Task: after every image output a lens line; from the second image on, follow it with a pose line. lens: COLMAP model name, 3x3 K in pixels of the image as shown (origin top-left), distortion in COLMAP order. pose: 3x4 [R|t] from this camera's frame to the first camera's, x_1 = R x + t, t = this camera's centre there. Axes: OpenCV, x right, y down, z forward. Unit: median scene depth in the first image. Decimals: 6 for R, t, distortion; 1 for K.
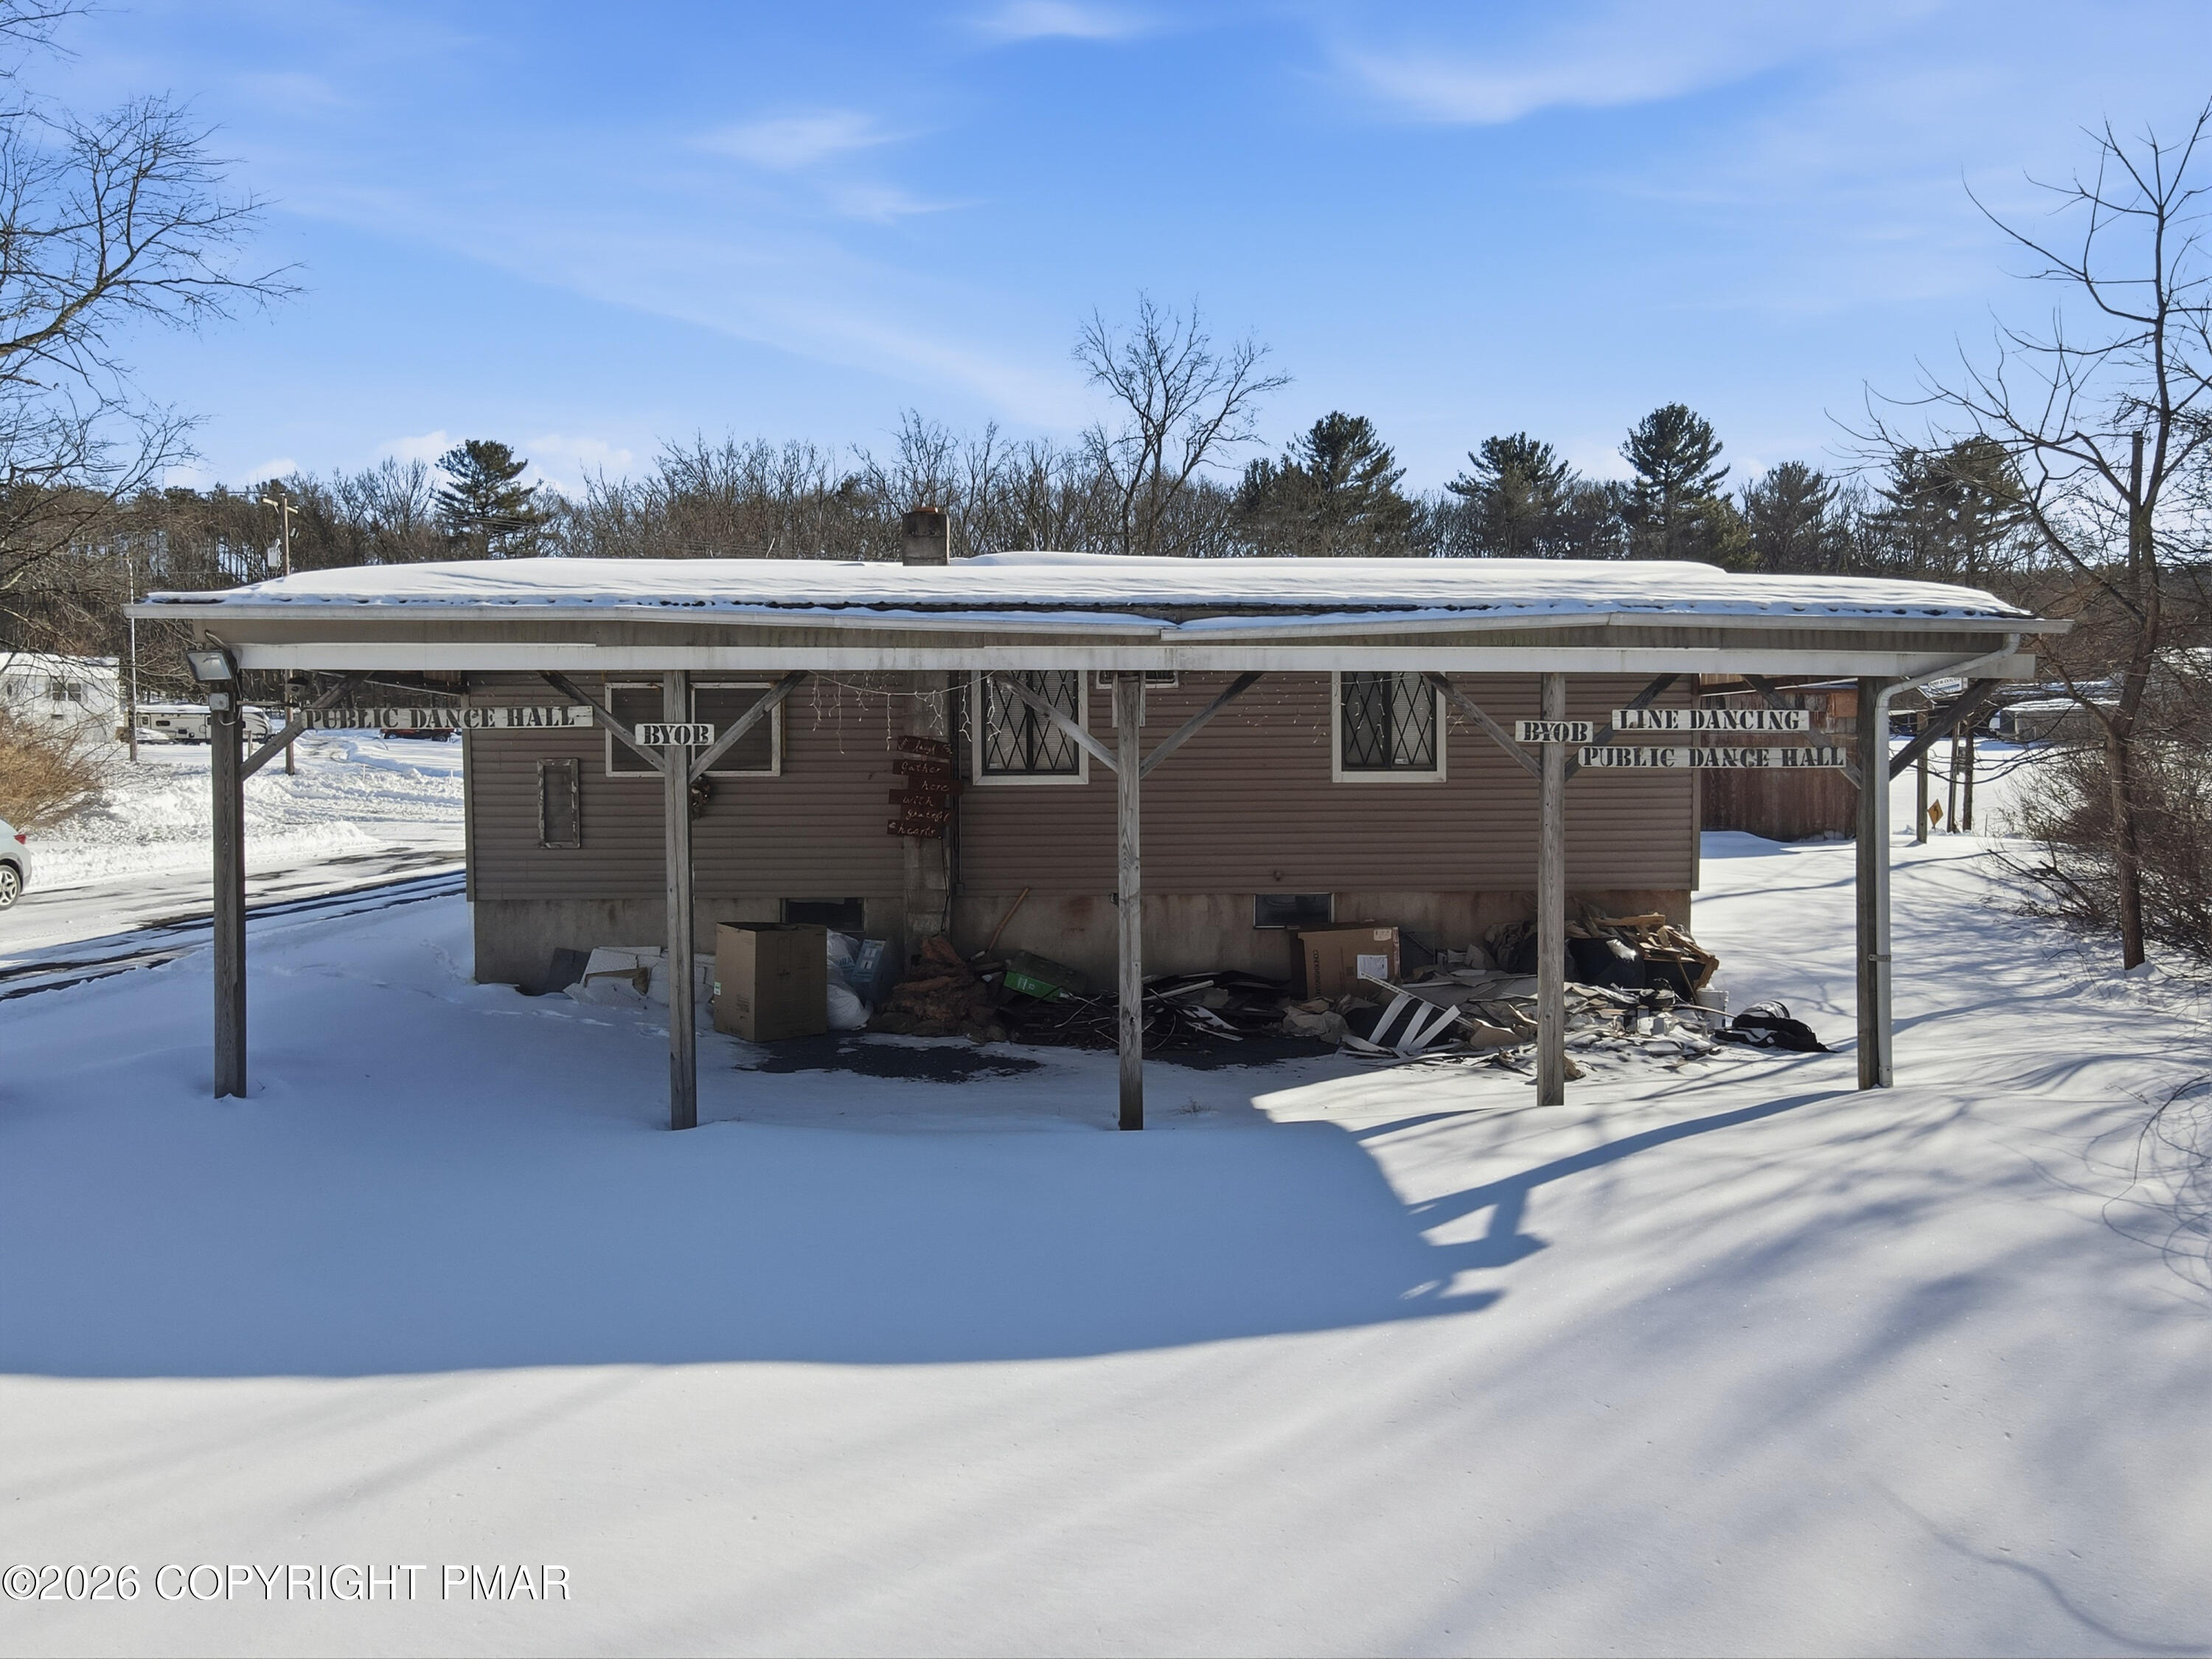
lens RADIAL K [[1610.0, 0, 1112.2], [0, 1610.0, 817.5], [0, 0, 1]] dist [-0.004465, 0.029555]
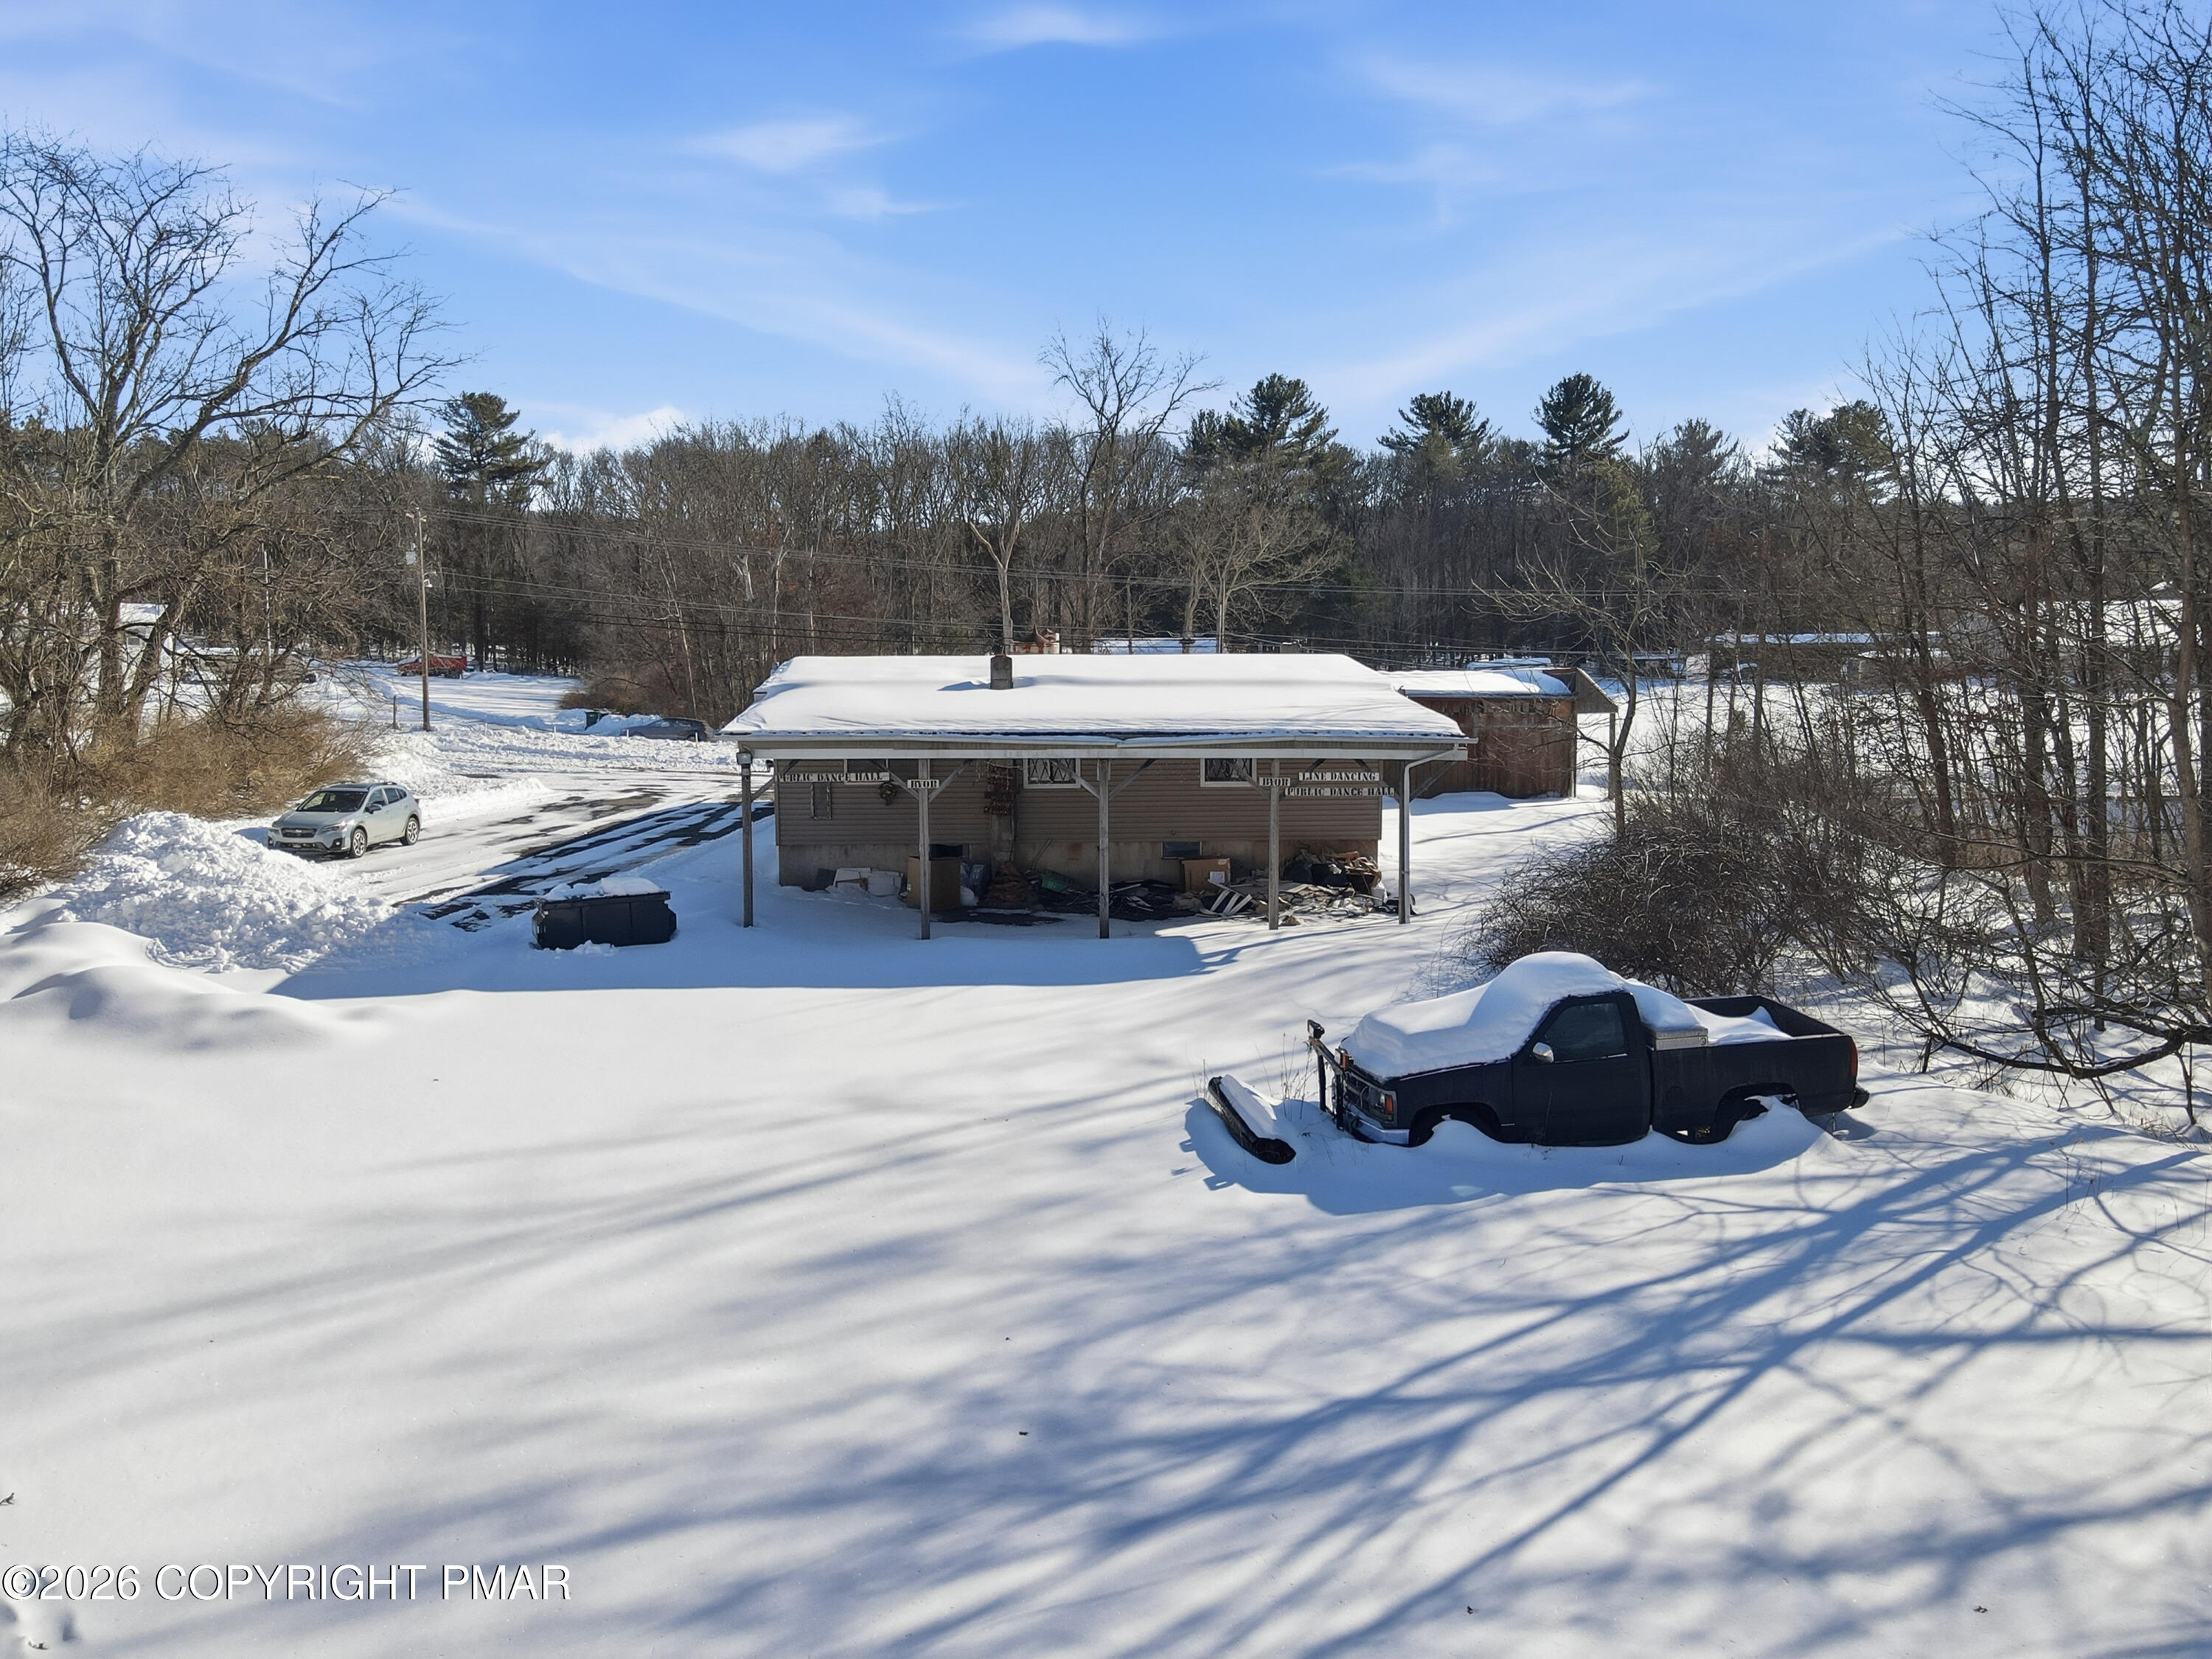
lens RADIAL K [[1610.0, 0, 1105.1], [0, 1610.0, 833.6], [0, 0, 1]] dist [-0.004465, 0.029555]
pose [[0.999666, 0.000306, 0.025858, -0.005159], [-0.001869, 0.998172, 0.060411, -0.012250], [-0.025792, -0.060439, 0.997839, -0.147073]]
